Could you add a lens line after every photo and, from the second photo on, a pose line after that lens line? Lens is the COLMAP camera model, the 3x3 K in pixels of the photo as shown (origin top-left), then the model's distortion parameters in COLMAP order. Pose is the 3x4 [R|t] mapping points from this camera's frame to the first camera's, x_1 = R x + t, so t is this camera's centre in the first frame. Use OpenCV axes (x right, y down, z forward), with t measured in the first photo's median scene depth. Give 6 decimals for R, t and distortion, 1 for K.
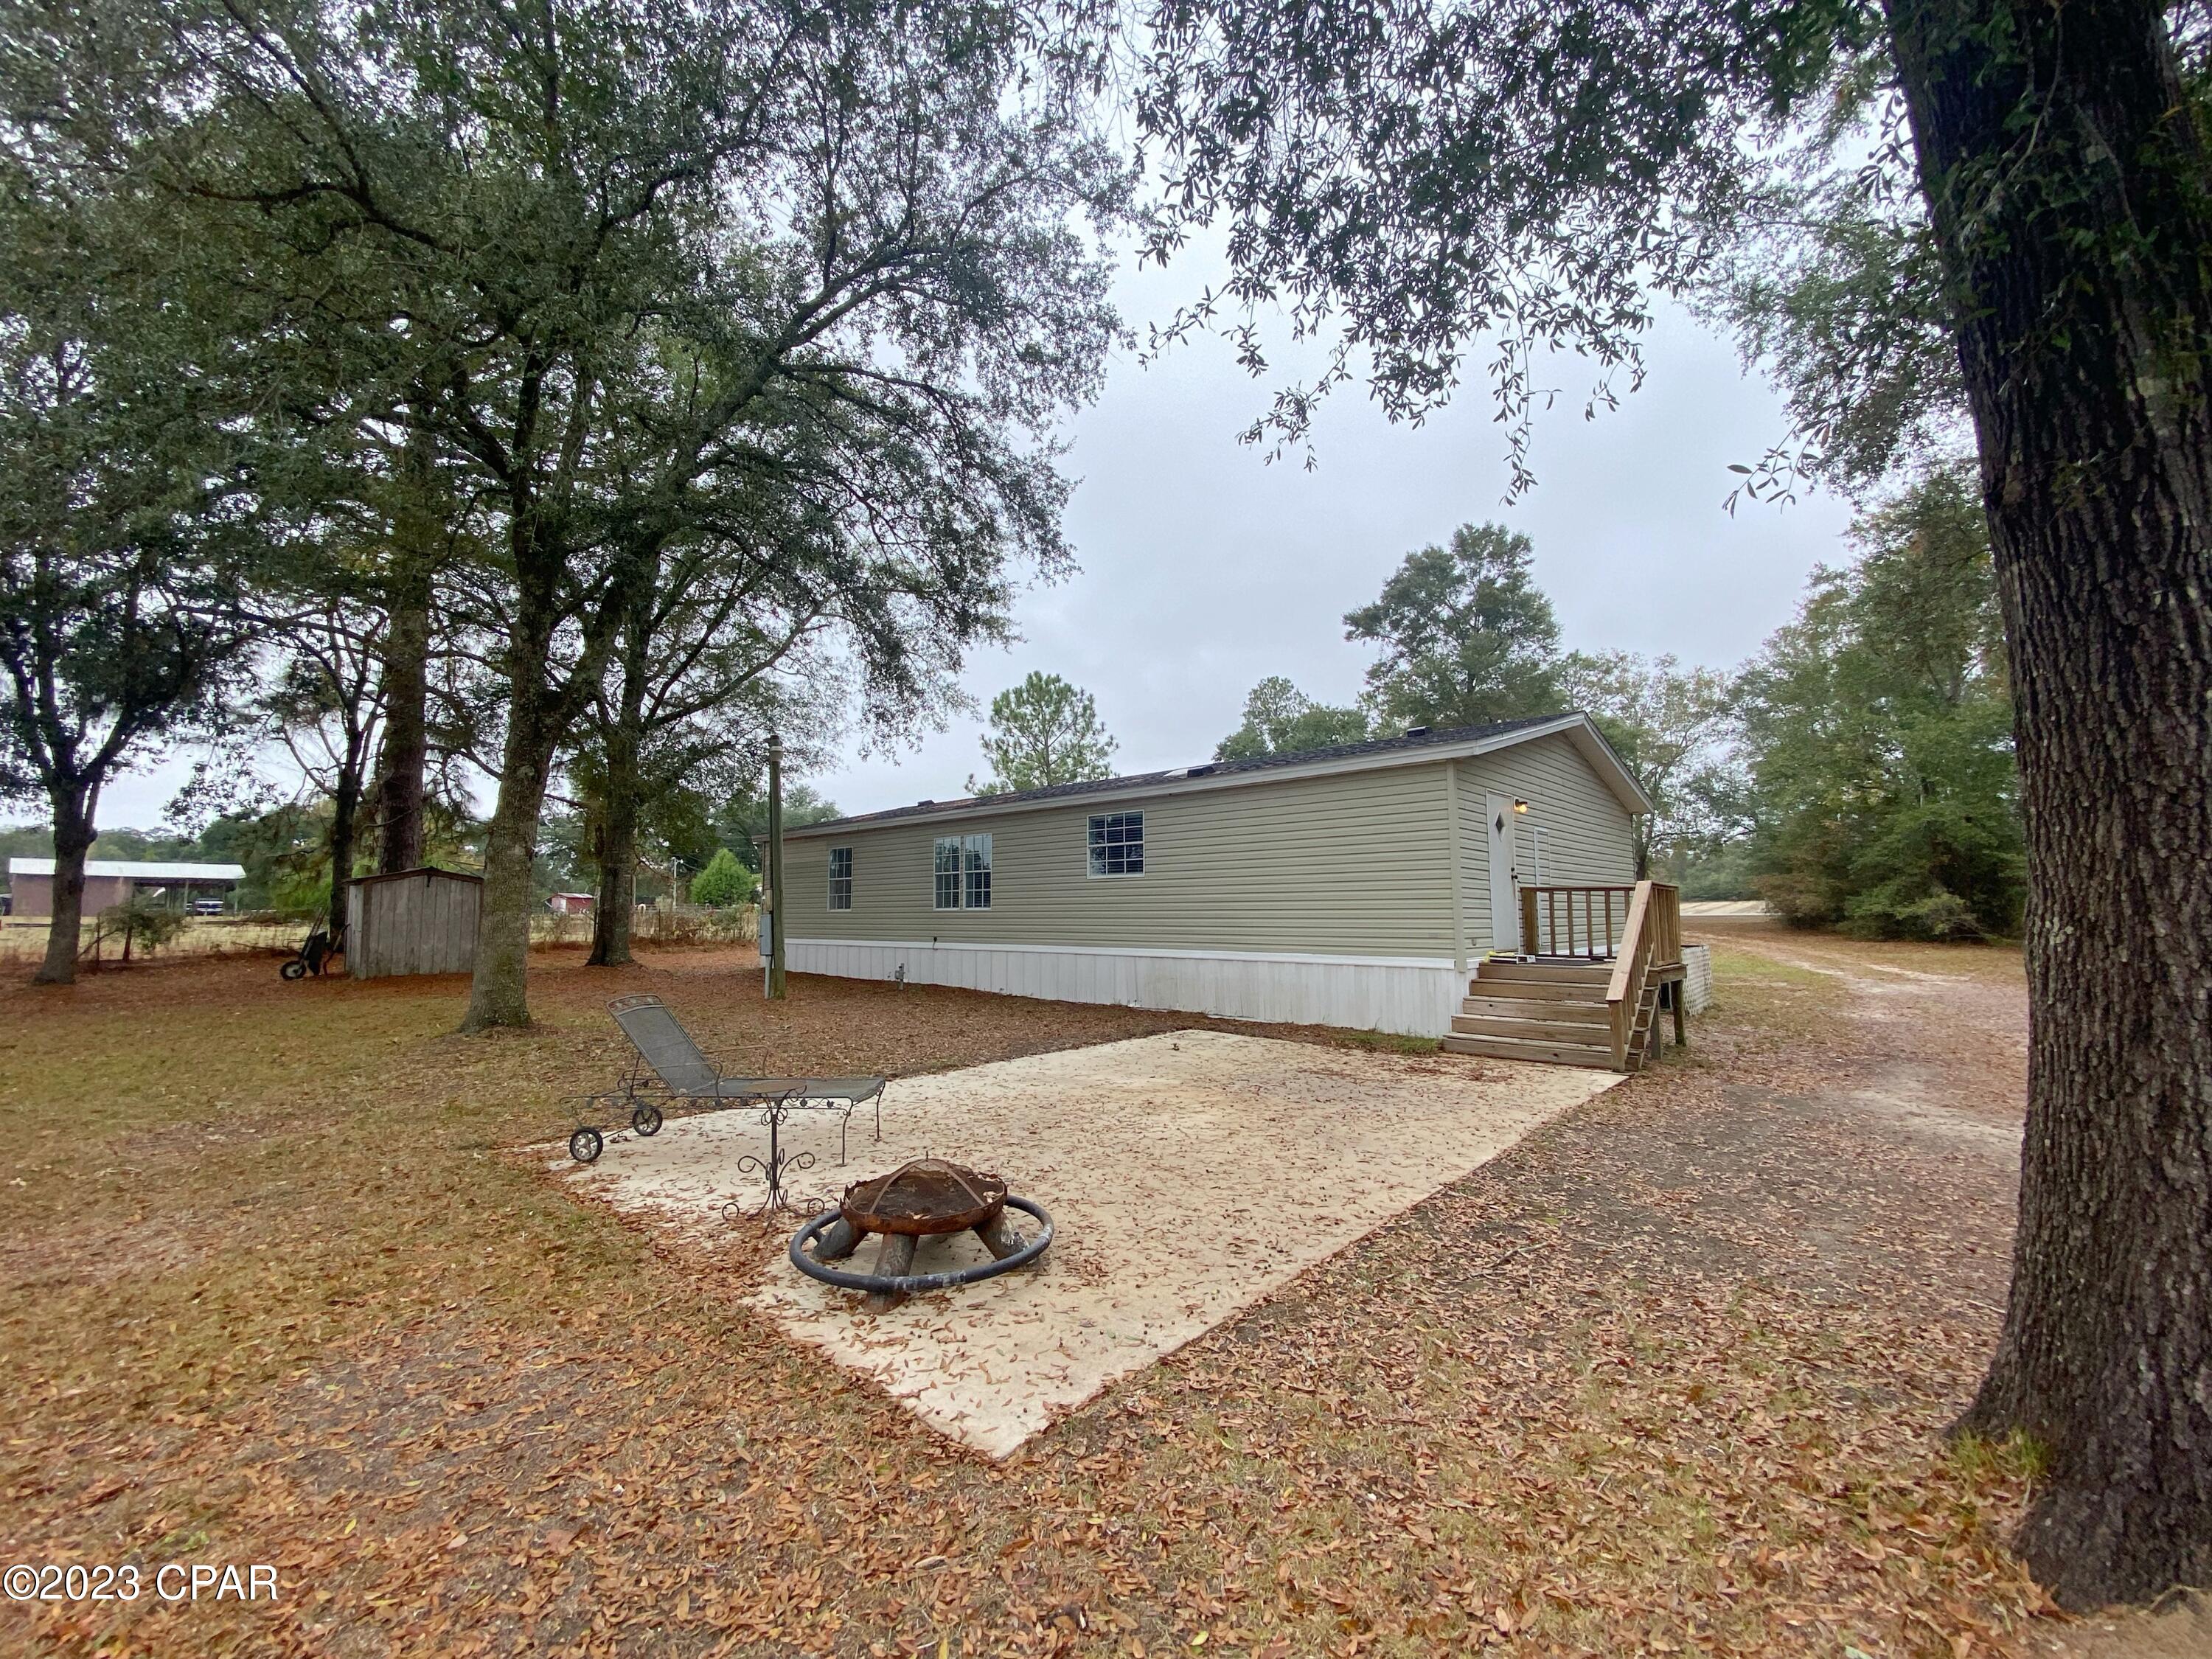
lens RADIAL K [[898.4, 0, 1100.1], [0, 898.4, 822.6], [0, 0, 1]] dist [-0.003759, -0.007254]
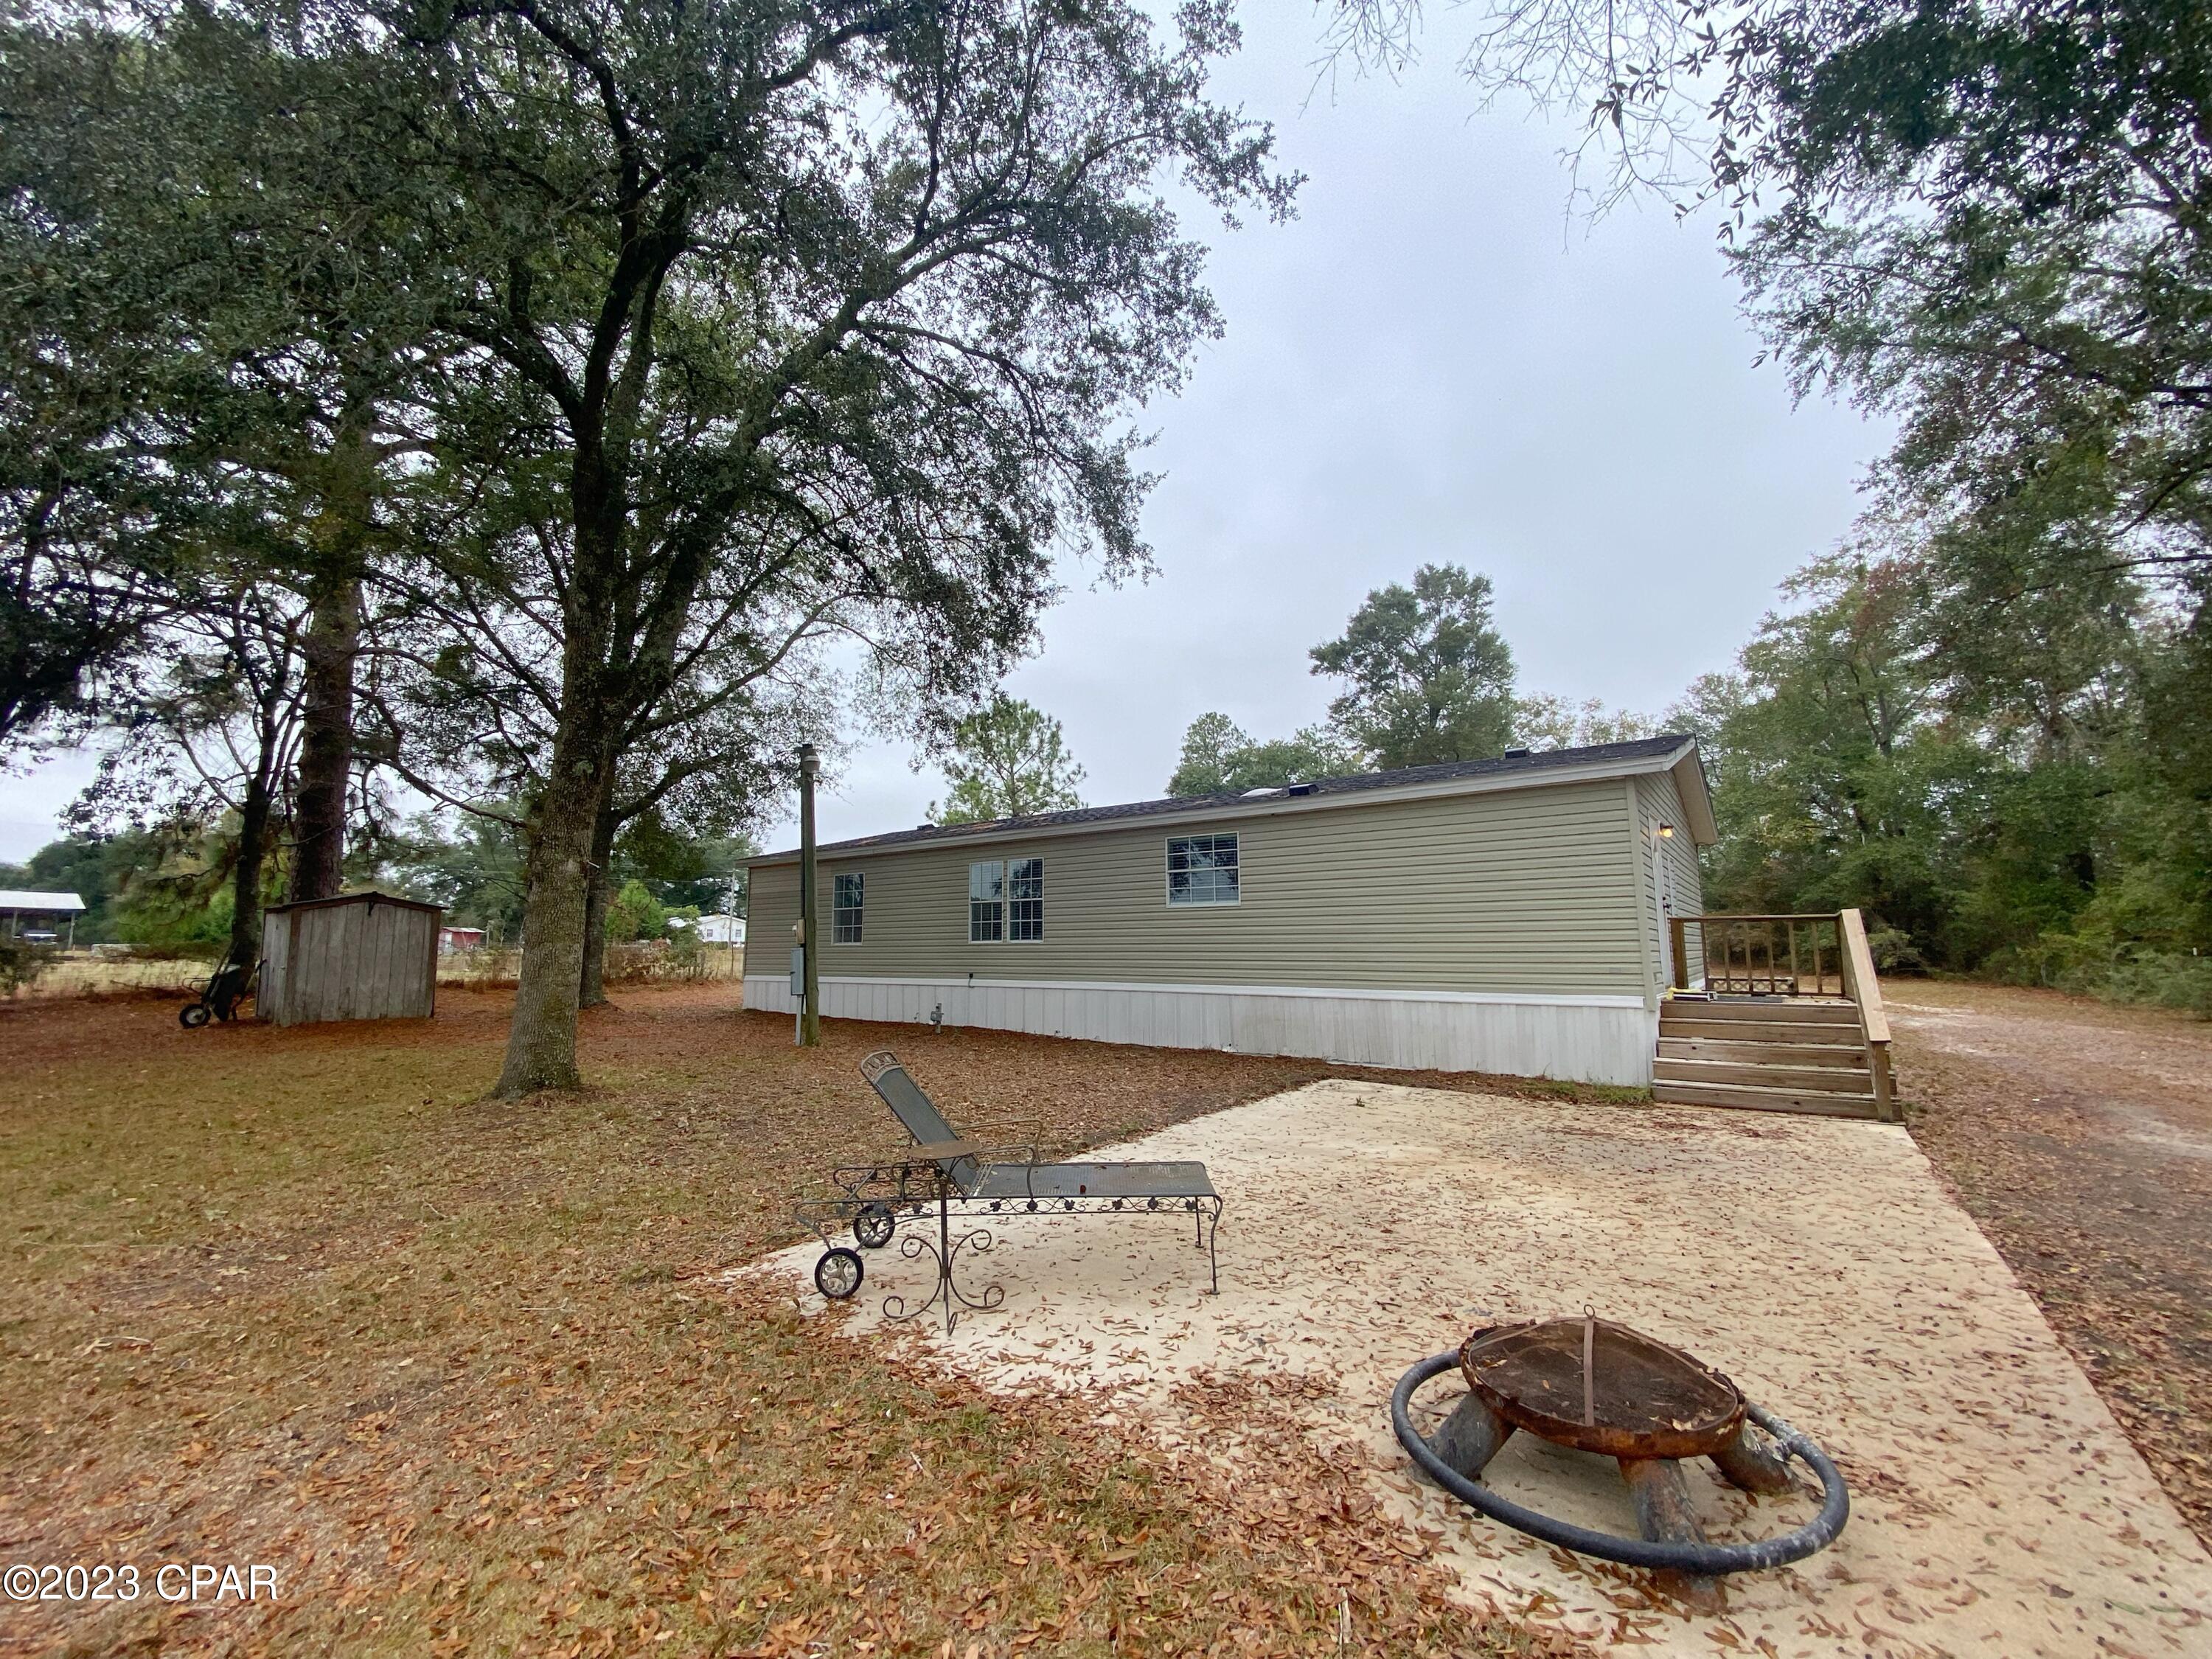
lens RADIAL K [[898.4, 0, 1095.0], [0, 898.4, 819.8], [0, 0, 1]] dist [-0.003759, -0.007254]
pose [[0.995541, 0.013513, 0.093353, -0.145649], [-0.009498, 0.999016, -0.043315, 0.011232], [-0.093847, 0.042235, 0.994690, 0.088391]]
